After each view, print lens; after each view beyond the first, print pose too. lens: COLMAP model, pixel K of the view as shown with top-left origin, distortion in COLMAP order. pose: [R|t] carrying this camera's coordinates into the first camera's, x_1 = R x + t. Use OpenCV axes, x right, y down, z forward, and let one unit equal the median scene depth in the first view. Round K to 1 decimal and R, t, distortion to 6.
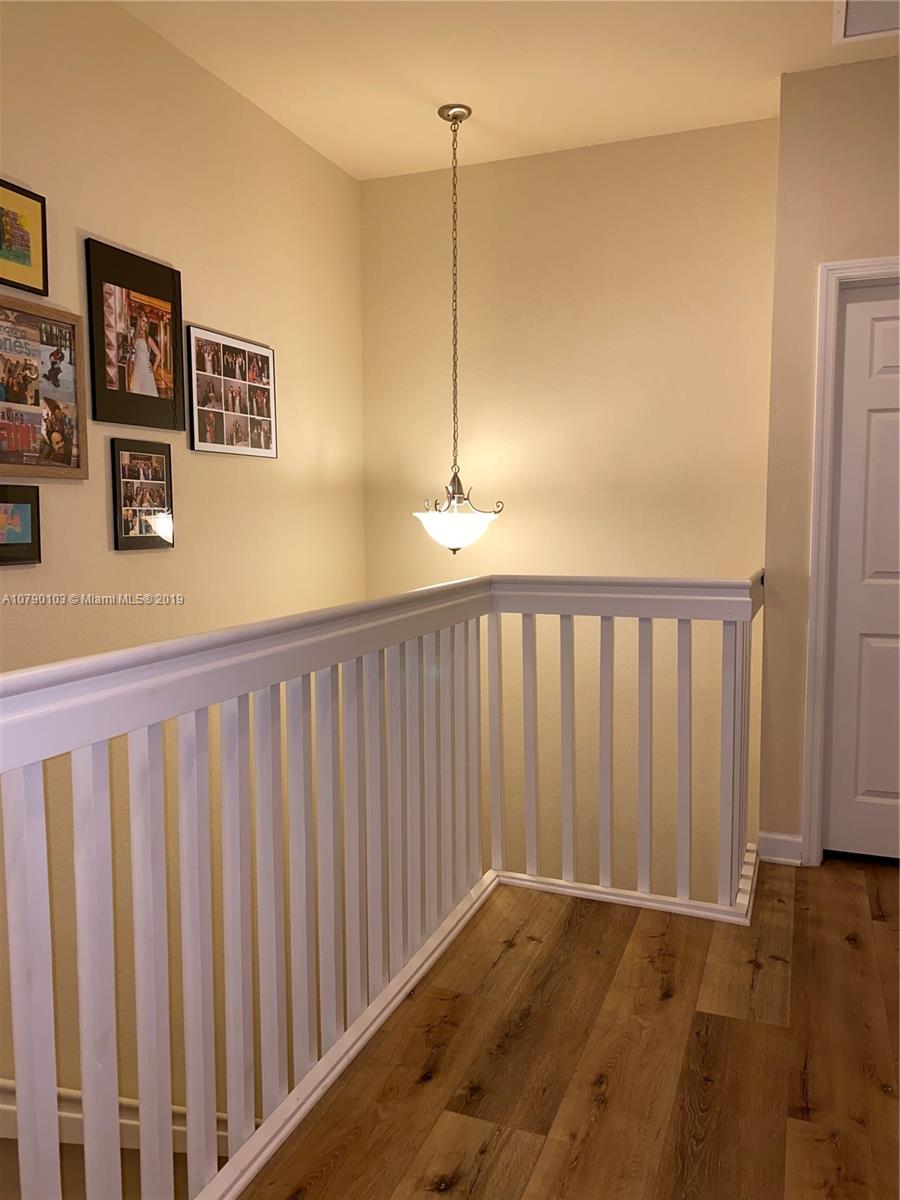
lens RADIAL K [[906.6, 0, 442.7], [0, 906.6, 595.7], [0, 0, 1]] dist [0.039955, -0.042997]
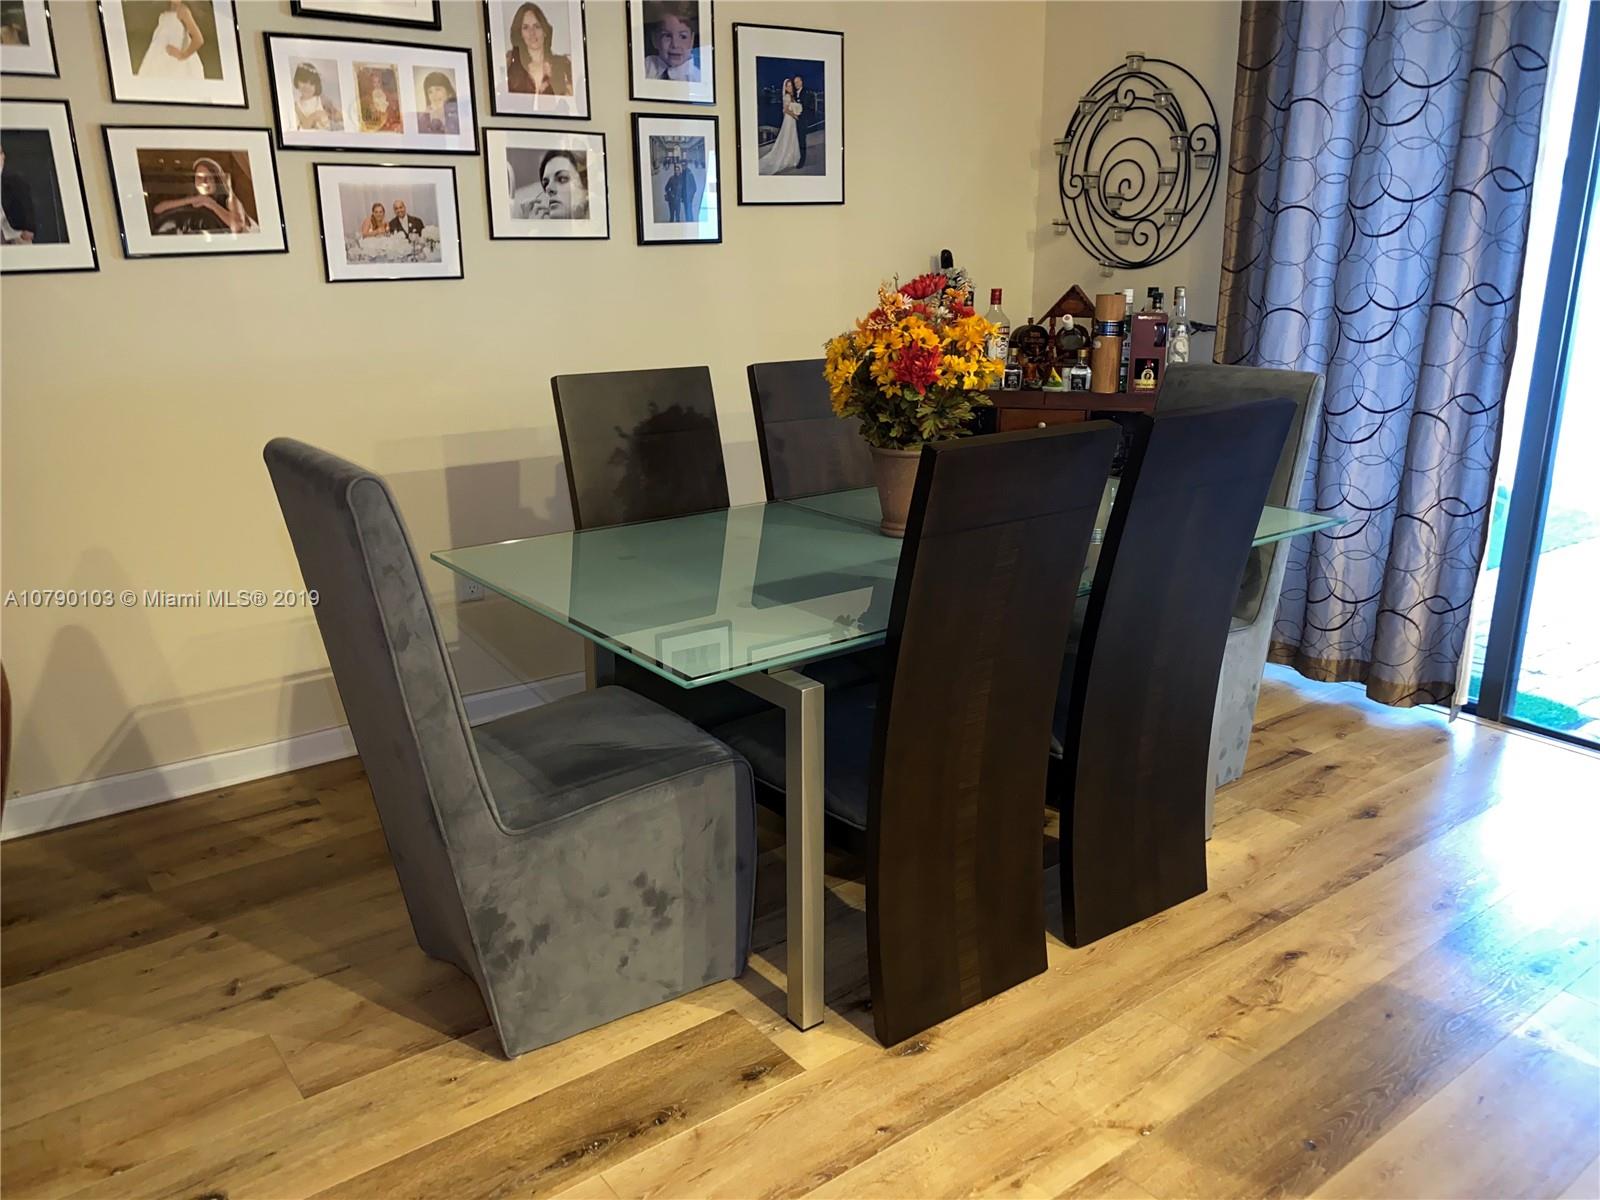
lens RADIAL K [[1208.9, 0, 800.0], [0, 1208.9, 600.0], [0, 0, 1]] dist [0.039955, -0.042997]
pose [[-0.863604, -0.133558, 0.486159, -0.115740], [0.056325, 0.932680, 0.356281, -0.182209], [-0.501015, 0.335069, -0.797943, 1.818127]]
